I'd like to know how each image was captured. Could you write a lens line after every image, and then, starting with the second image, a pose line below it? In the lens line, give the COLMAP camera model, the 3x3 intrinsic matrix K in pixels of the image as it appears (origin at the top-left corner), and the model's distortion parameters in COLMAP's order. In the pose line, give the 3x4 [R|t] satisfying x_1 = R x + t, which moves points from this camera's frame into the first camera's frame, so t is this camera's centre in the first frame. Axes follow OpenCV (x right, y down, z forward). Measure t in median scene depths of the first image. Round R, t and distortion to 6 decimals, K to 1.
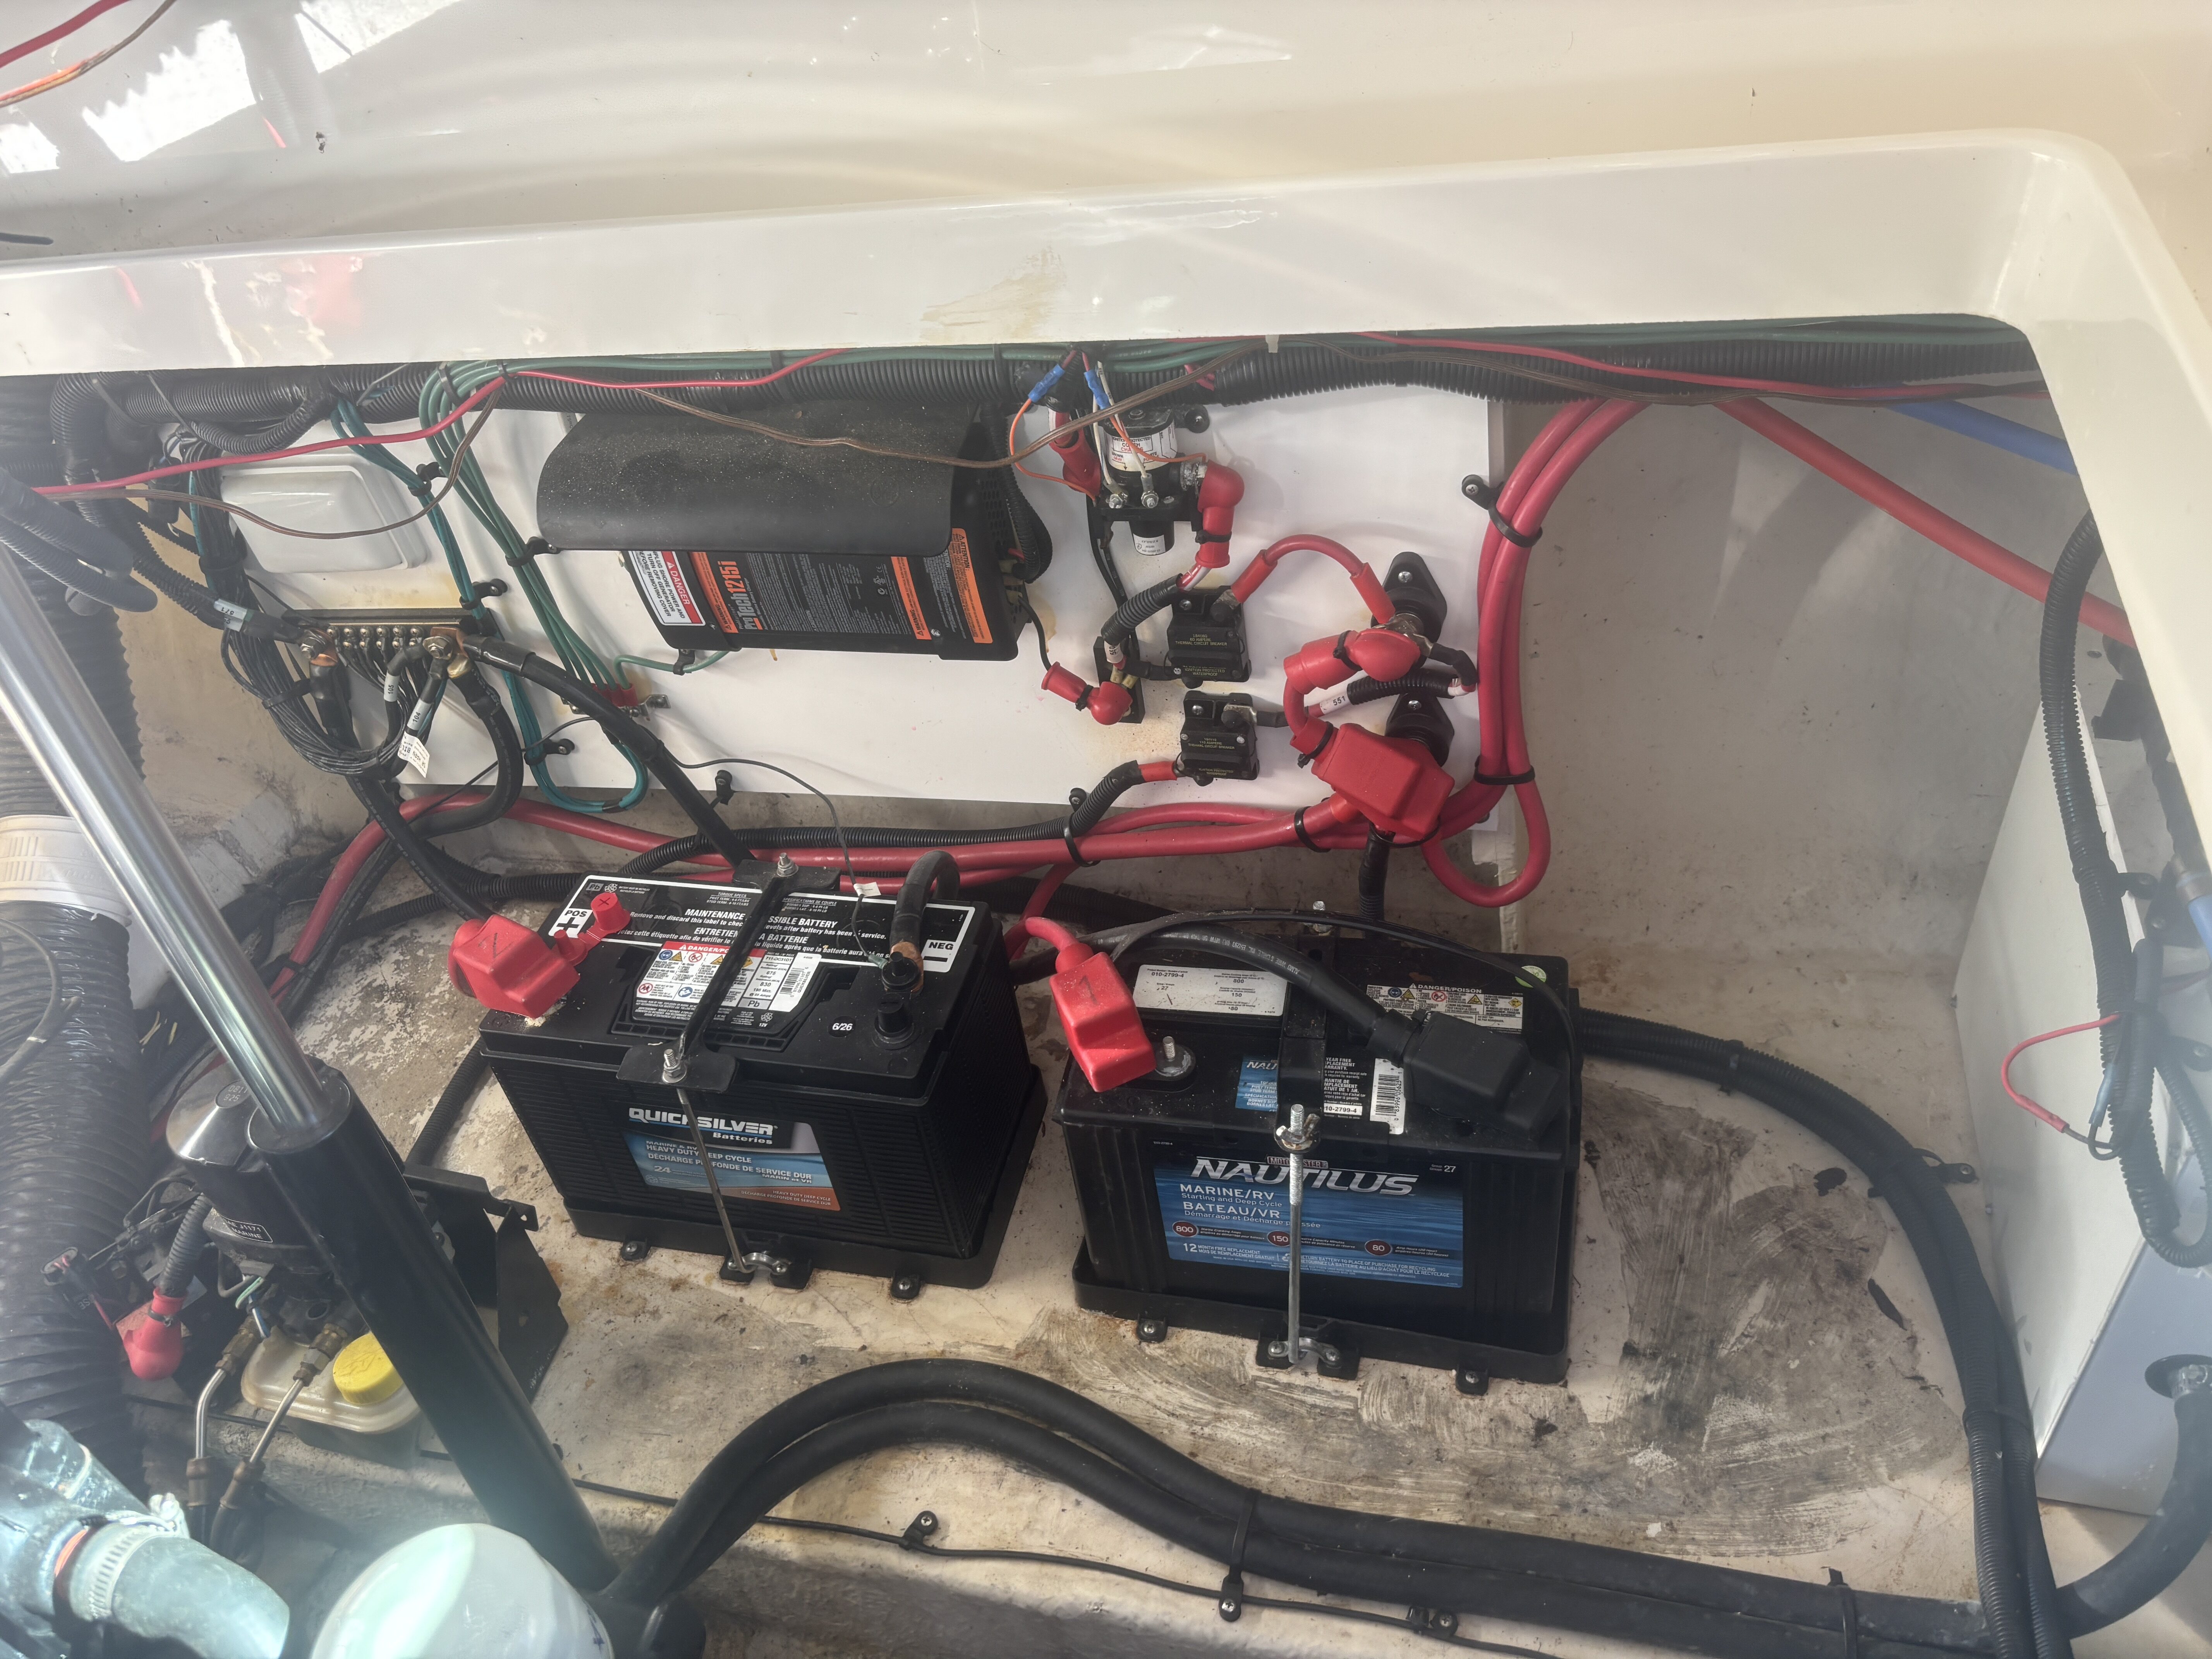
lens RADIAL K [[1671.2, 0, 1095.5], [0, 1671.2, 818.3], [0, 0, 1]] dist [0.030233, -0.047086]
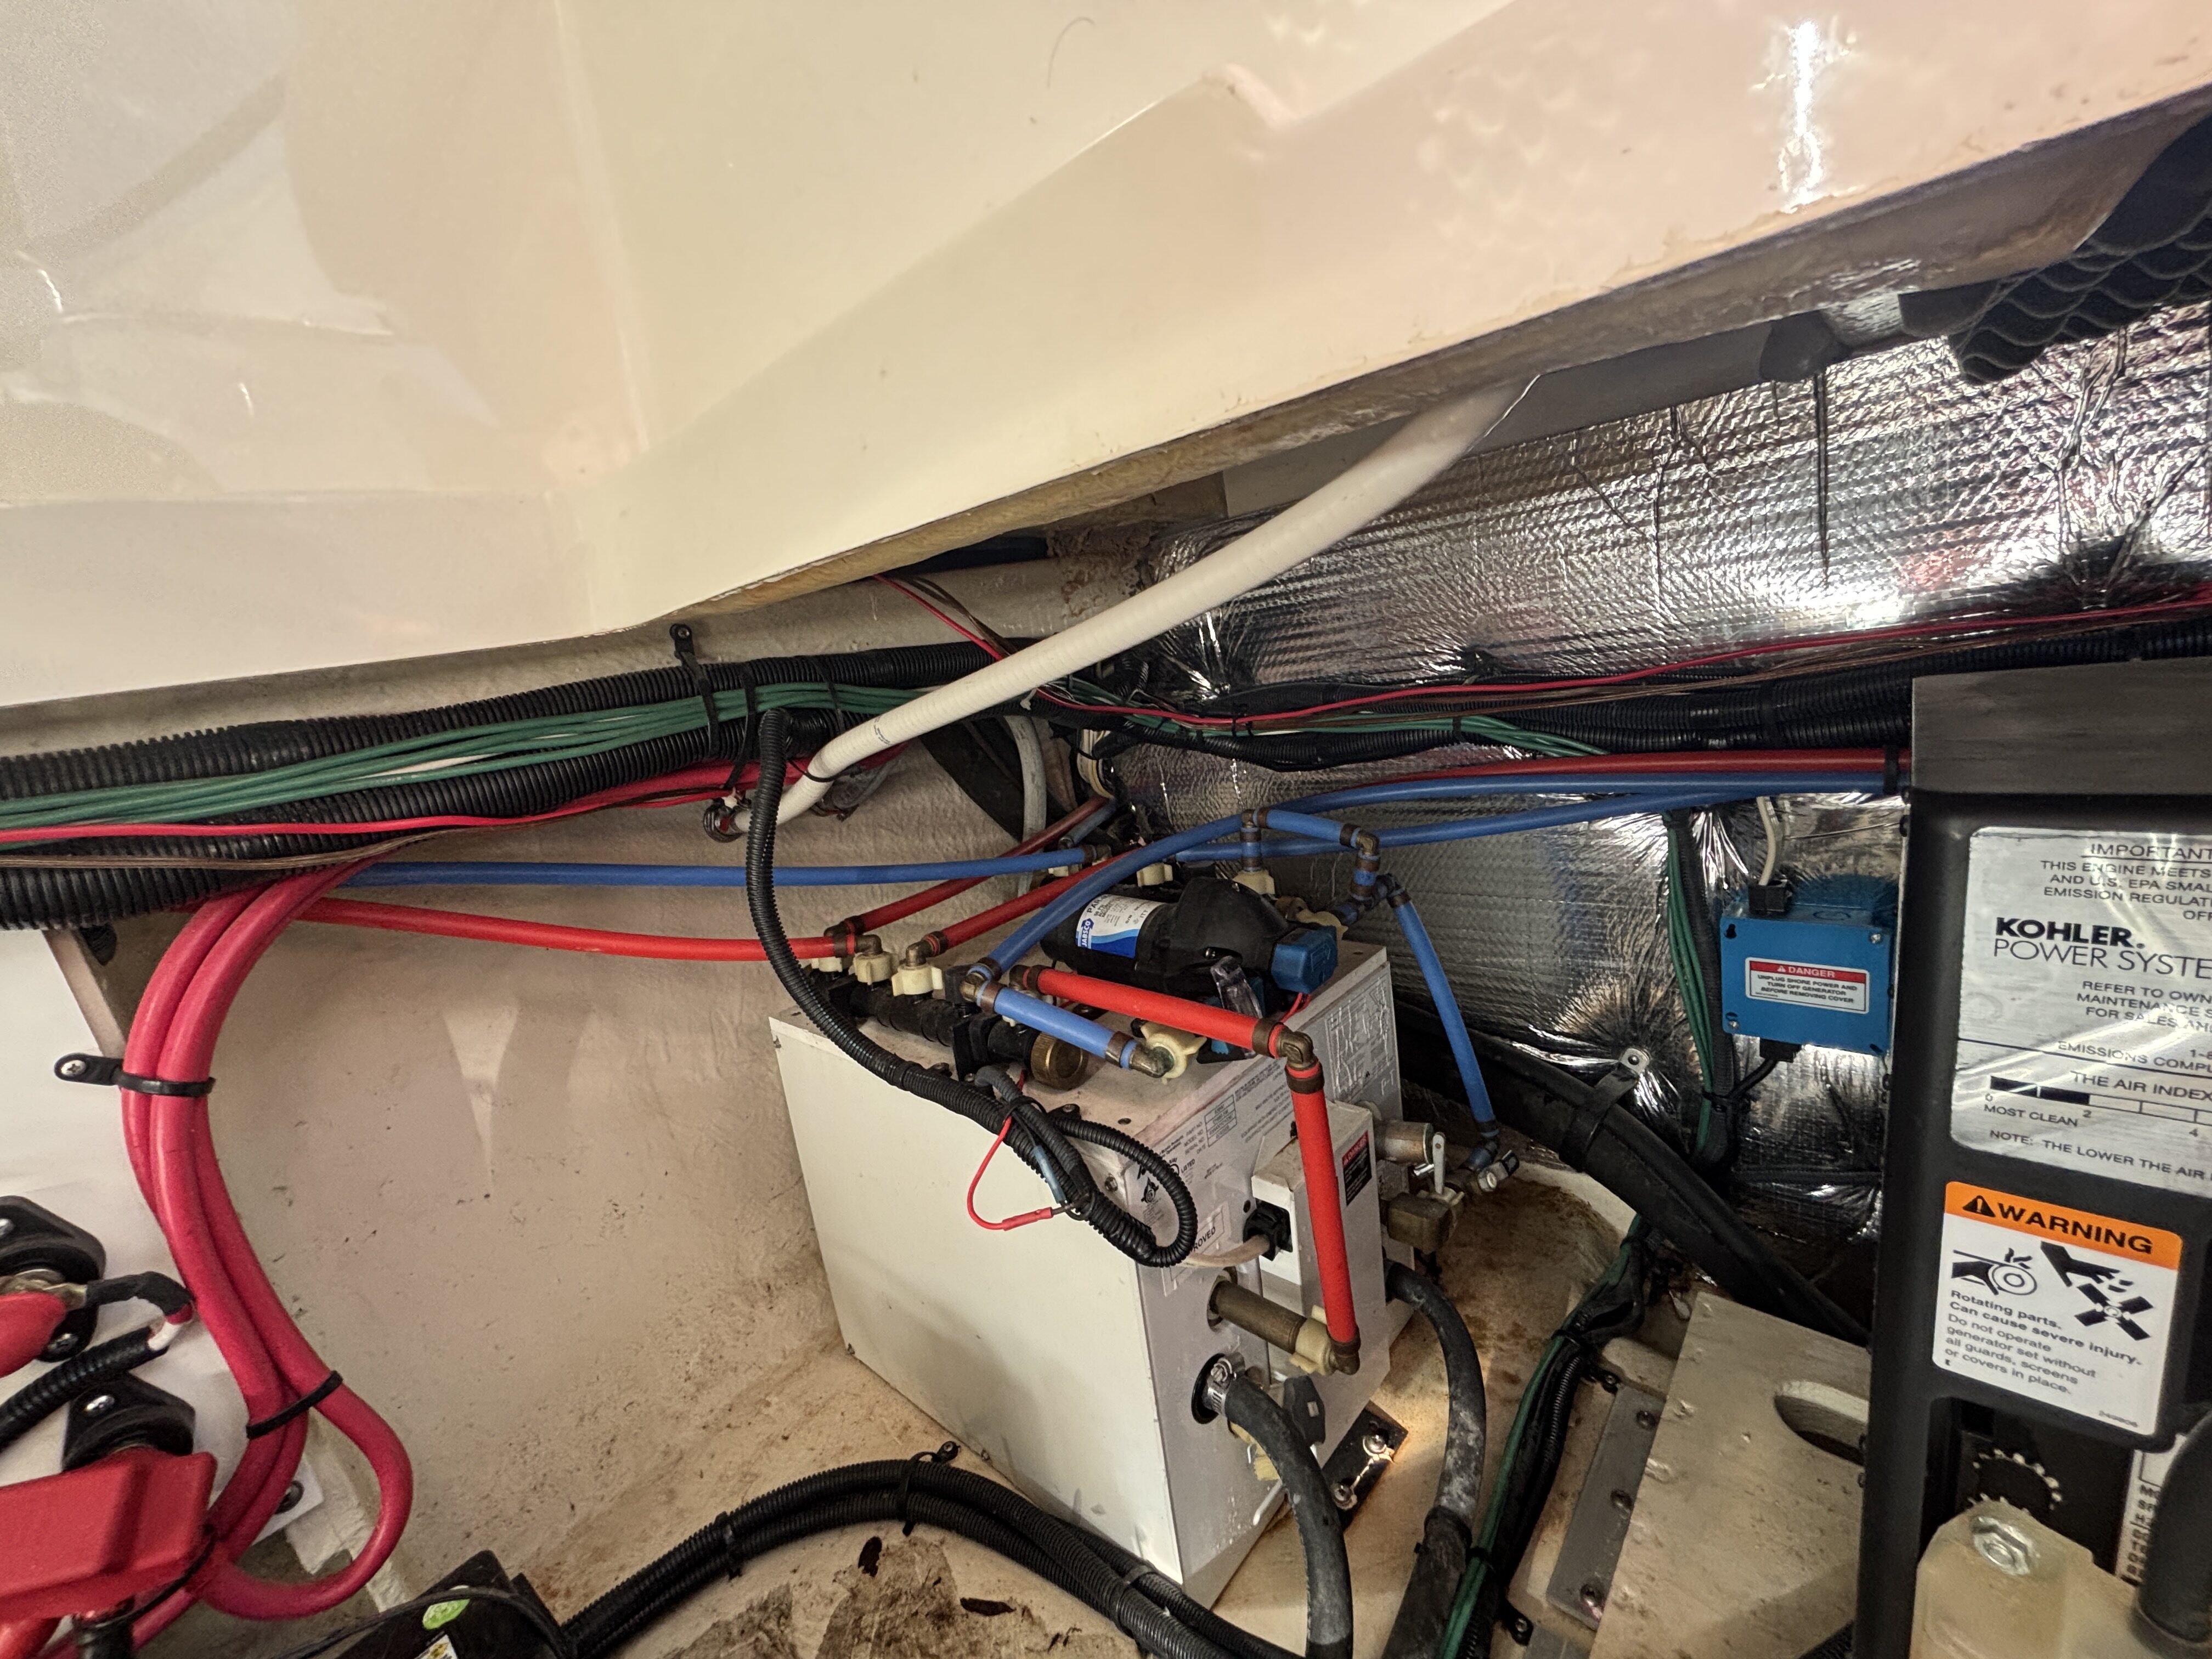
lens RADIAL K [[878.2, 0, 1103.3], [0, 878.2, 842.8], [0, 0, 1]] dist [-0.004665, -0.000859]
pose [[0.469616, -0.125478, 0.873908, 0.097369], [0.634237, 0.736536, -0.235069, 0.115678], [-0.614169, 0.664657, 0.425472, 0.415622]]
